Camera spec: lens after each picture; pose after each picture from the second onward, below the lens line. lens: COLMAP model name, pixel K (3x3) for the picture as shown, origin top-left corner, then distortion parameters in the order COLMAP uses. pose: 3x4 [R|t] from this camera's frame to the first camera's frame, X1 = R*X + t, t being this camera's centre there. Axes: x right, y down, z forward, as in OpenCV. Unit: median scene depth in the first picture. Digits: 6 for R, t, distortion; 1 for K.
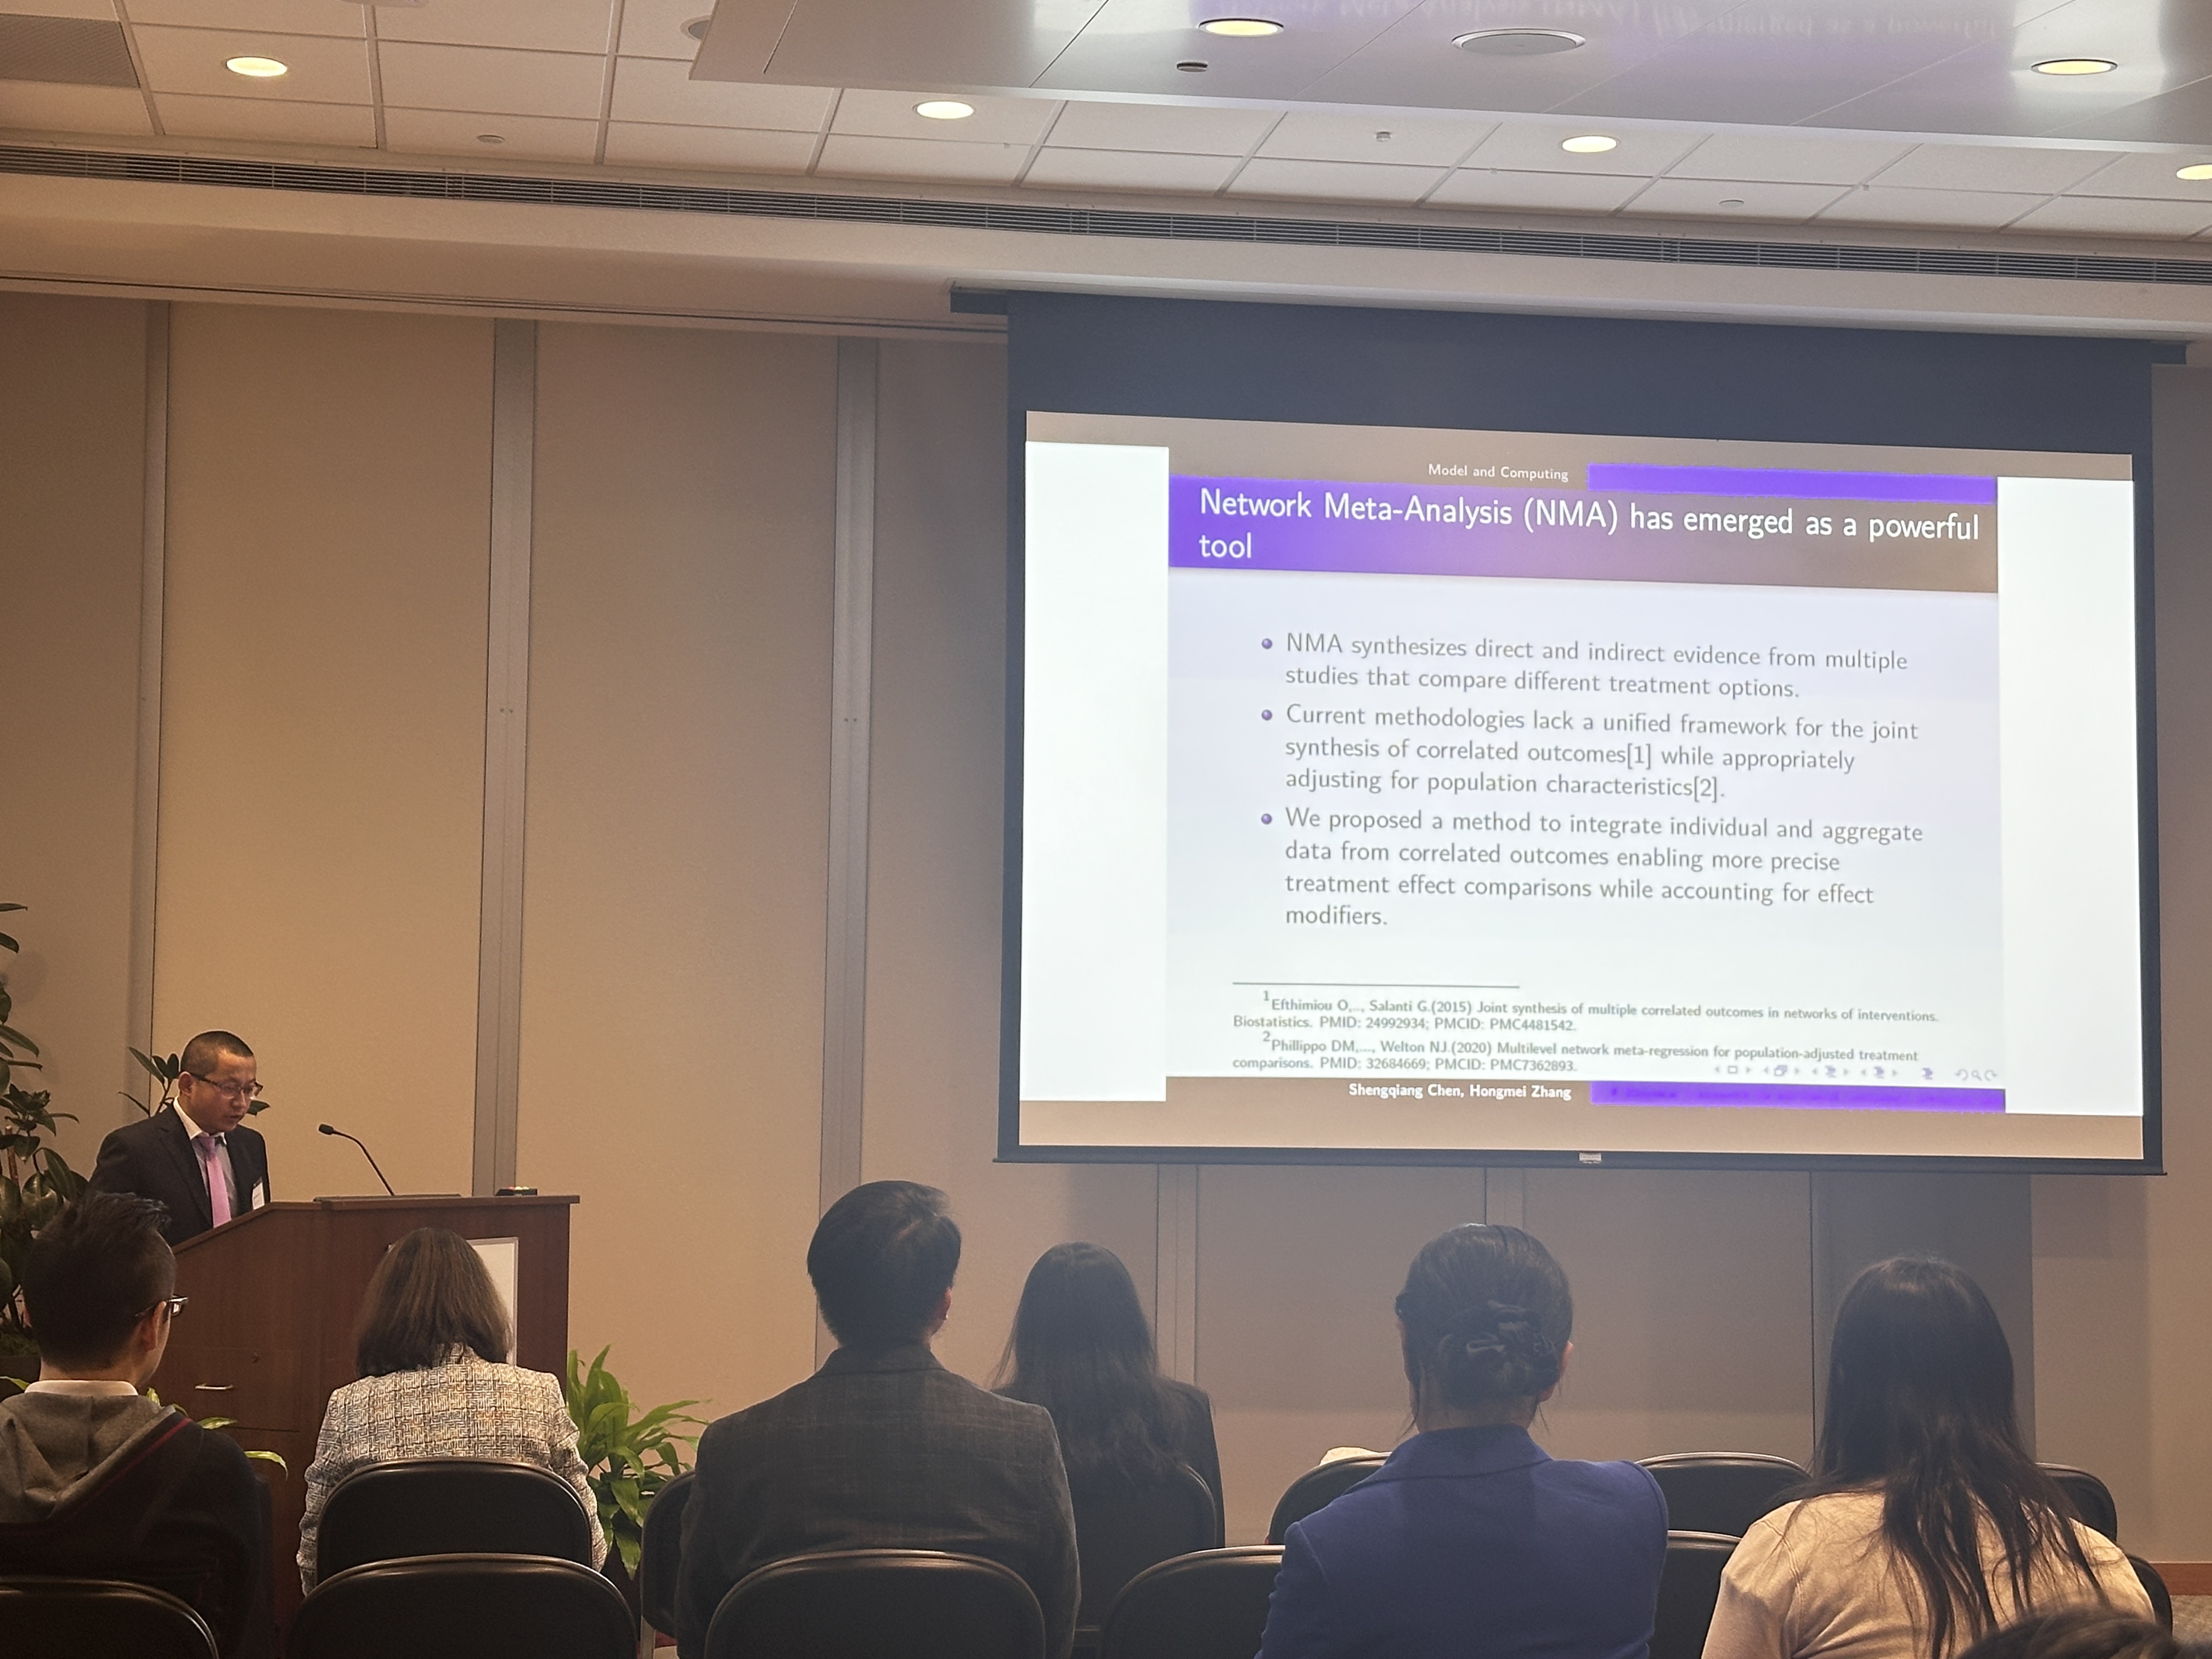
lens RADIAL K [[3747.9, 0, 1101.6], [0, 3747.9, 801.8], [0, 0, 1]] dist [0.010737, -0.032520]
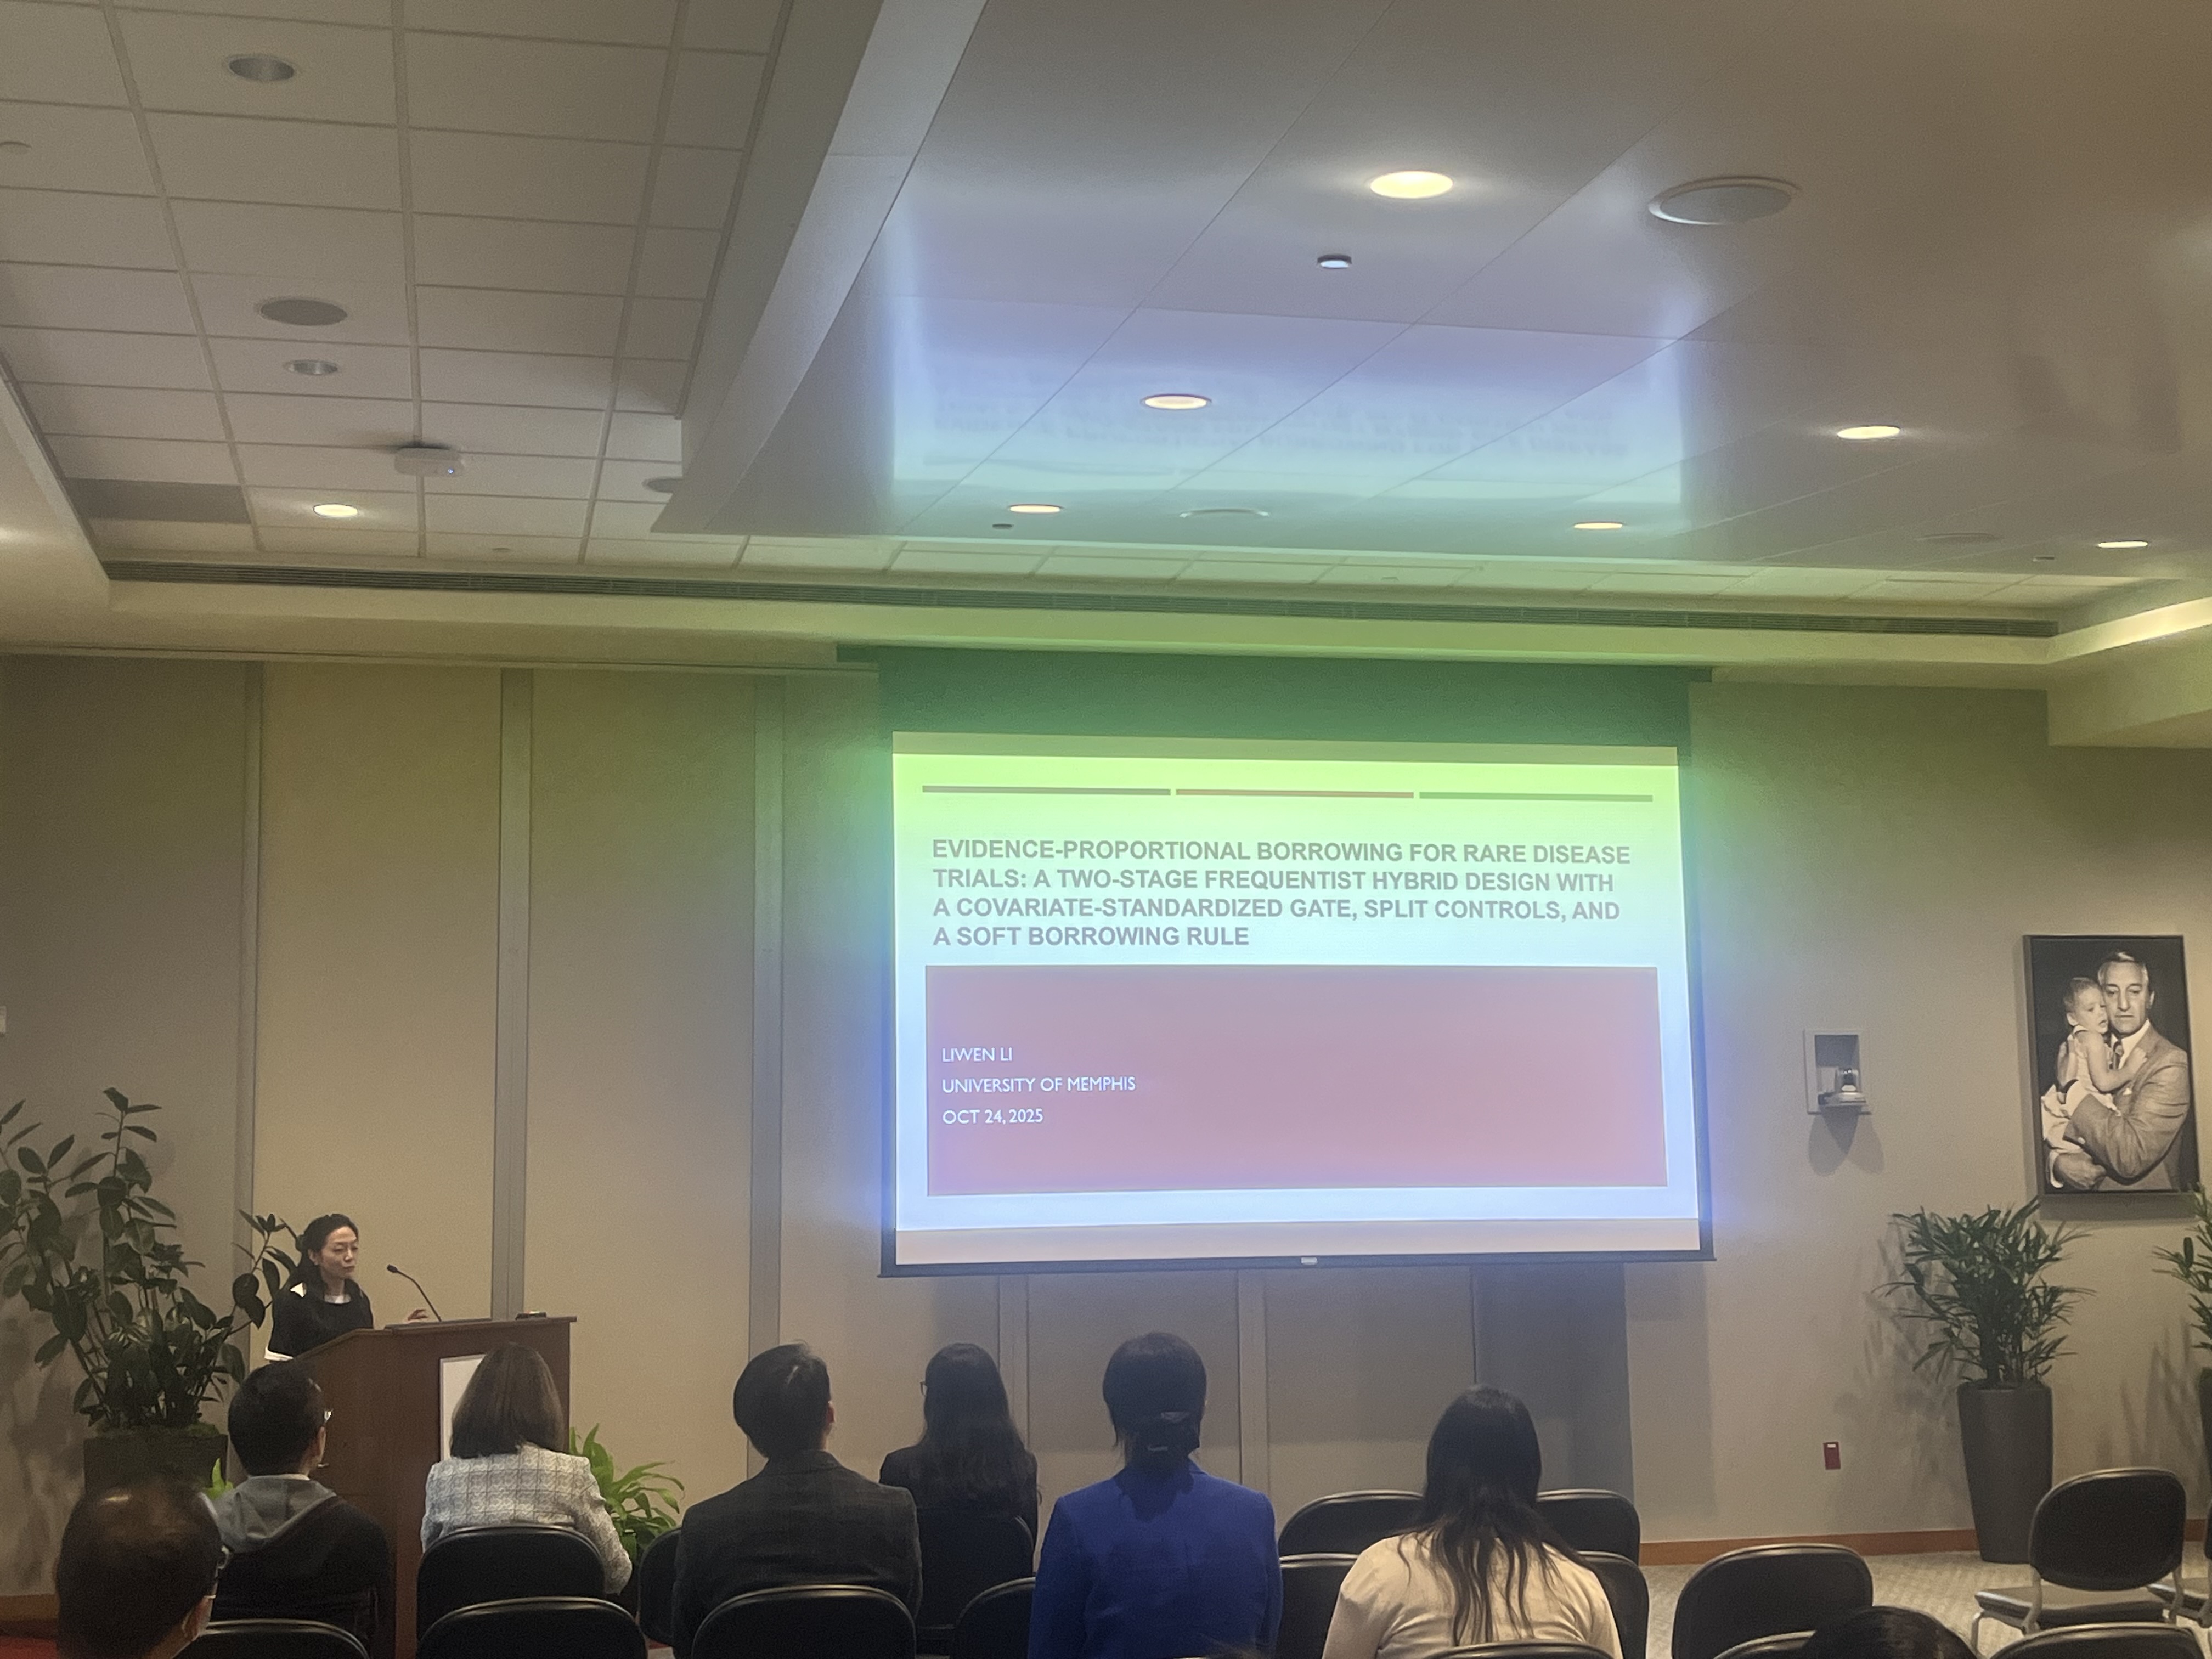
lens RADIAL K [[2956.0, 0, 1193.5], [0, 2956.0, 774.4], [0, 0, 1]] dist [0.011695, -0.325437]
pose [[0.996762, -0.016773, 0.078638, 0.005003], [0.021087, 0.998299, -0.054348, -0.028409], [-0.077593, 0.055830, 0.995421, -0.105162]]
